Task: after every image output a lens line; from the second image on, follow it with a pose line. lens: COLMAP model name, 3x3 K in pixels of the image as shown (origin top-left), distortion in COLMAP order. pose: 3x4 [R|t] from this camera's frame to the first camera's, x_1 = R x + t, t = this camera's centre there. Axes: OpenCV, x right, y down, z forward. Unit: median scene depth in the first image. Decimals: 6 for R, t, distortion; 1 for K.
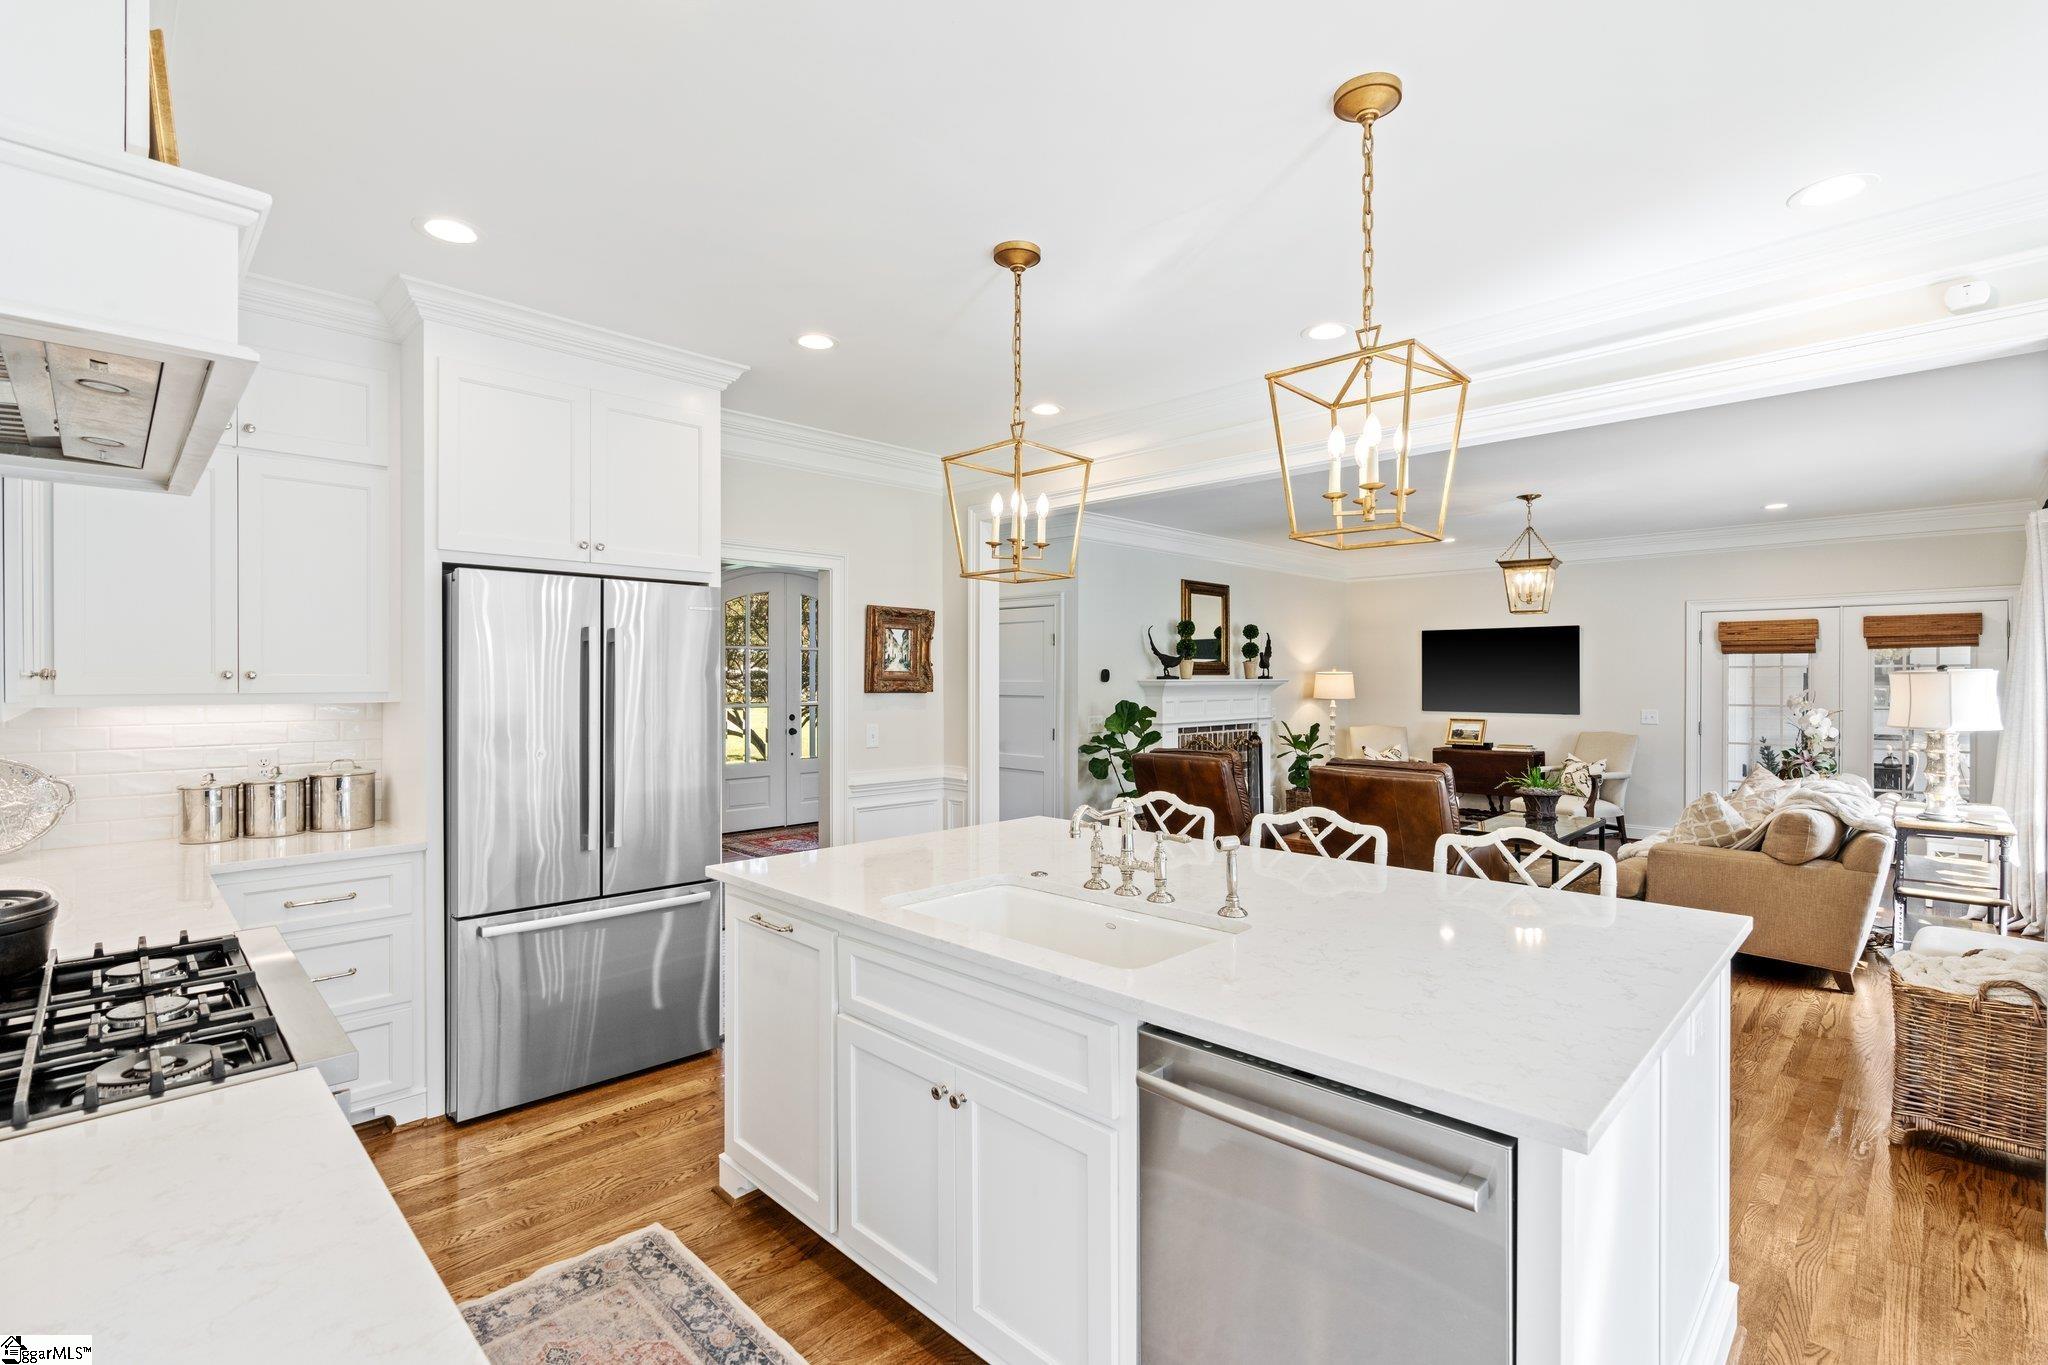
lens RADIAL K [[931.7, 0, 1024.0], [0, 931.7, 682.5], [0, 0, 1]] dist [-0.003318, 0.000301]
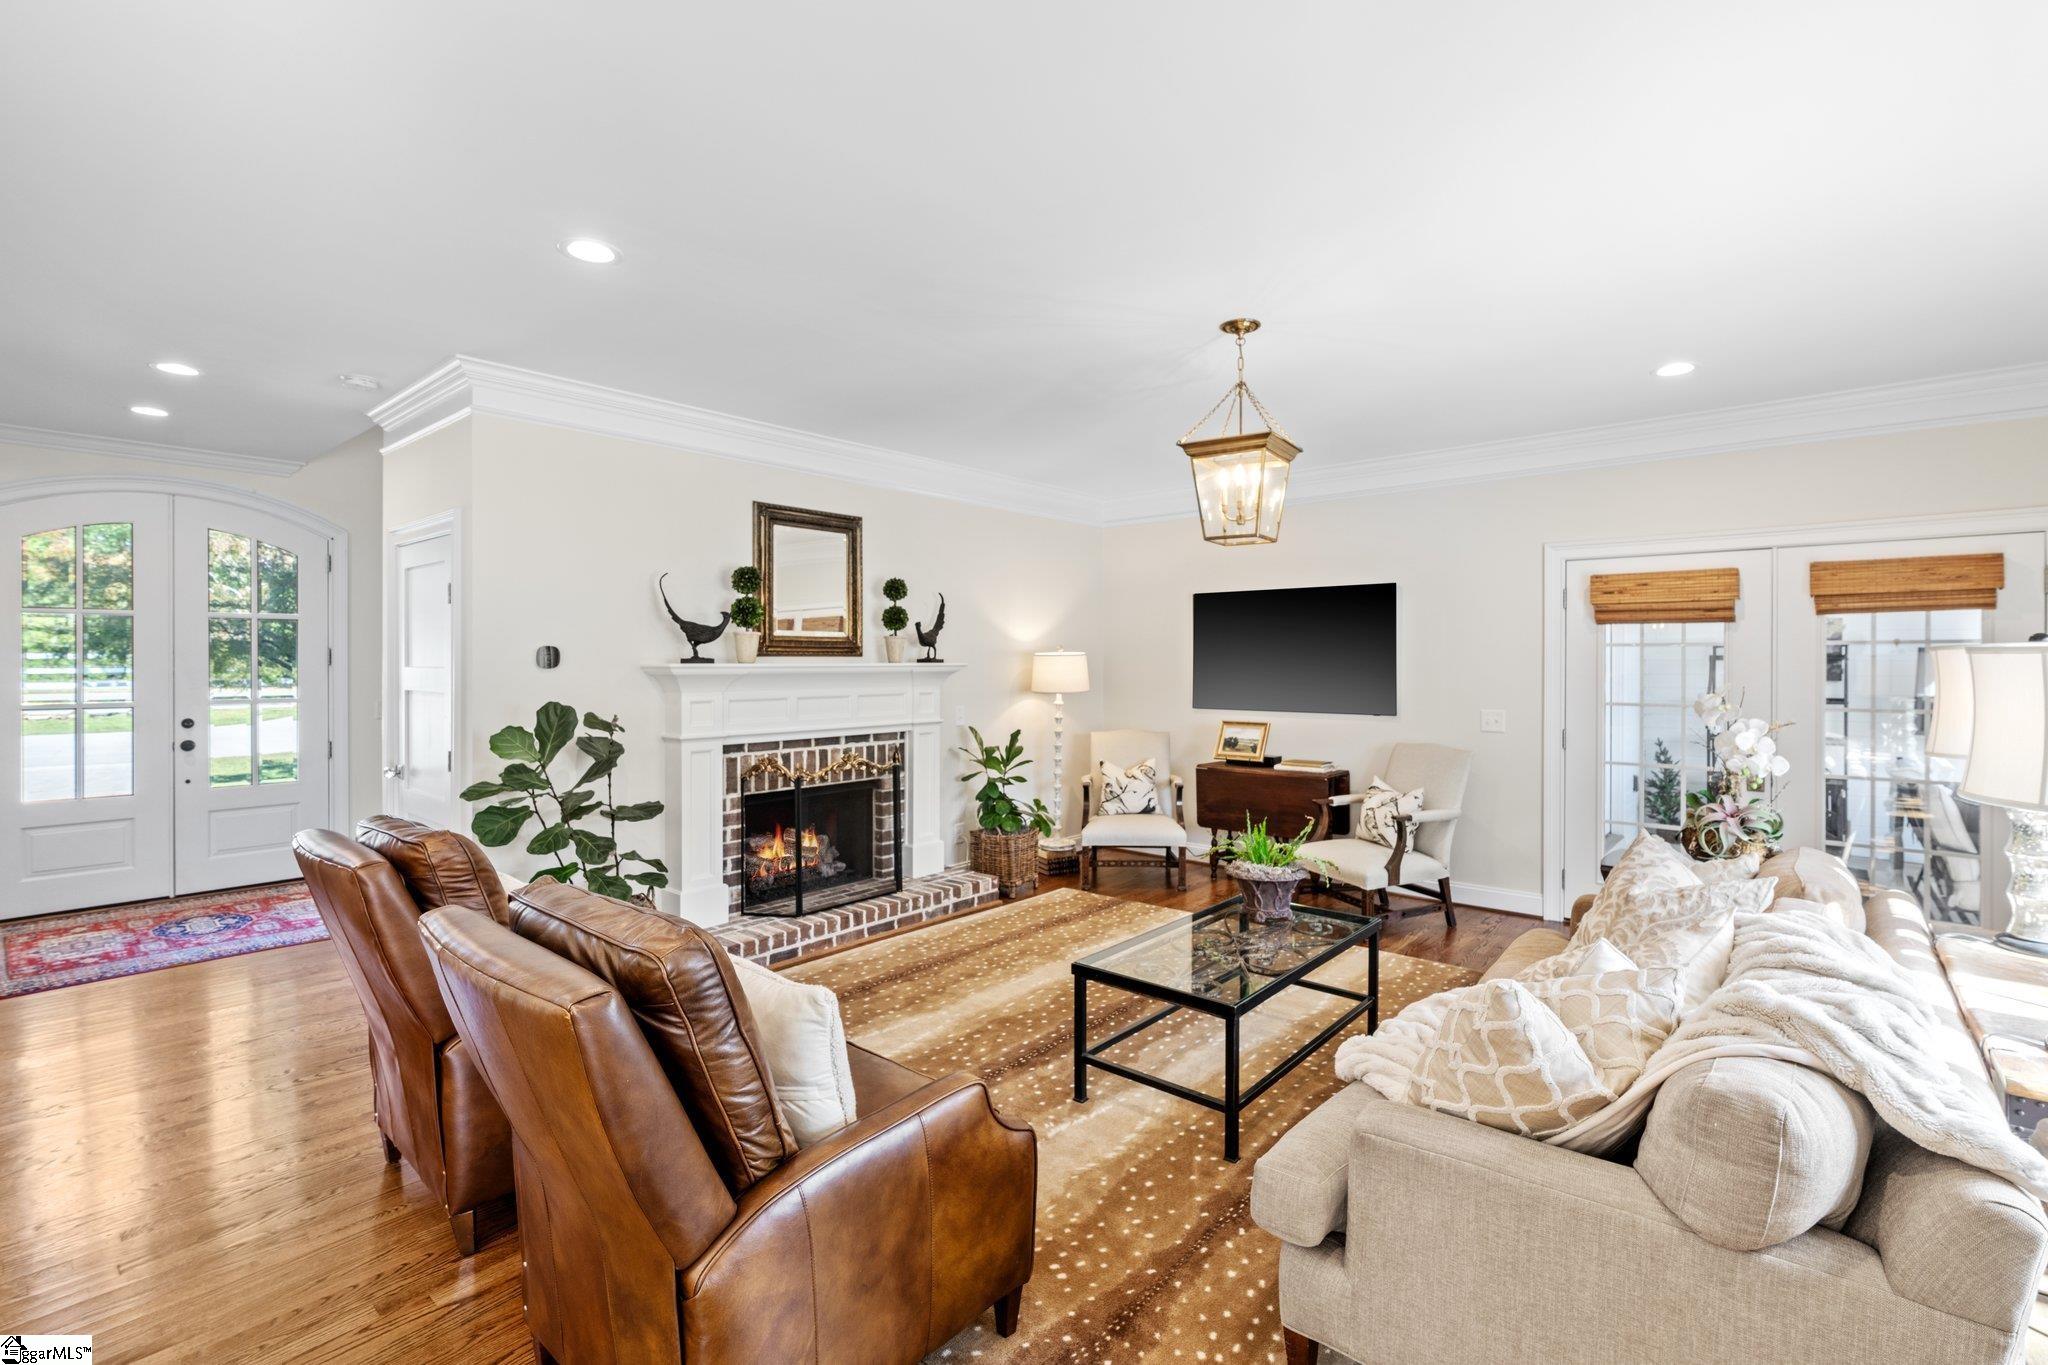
lens RADIAL K [[924.6, 0, 1026.1], [0, 924.6, 663.1], [0, 0, 1]] dist [-0.002981, 0.000646]
pose [[0.997691, 0.000324, 0.067911, 0.308420], [-0.000167, 0.999997, -0.002308, -0.002339], [-0.067911, 0.002292, 0.997689, 0.382194]]
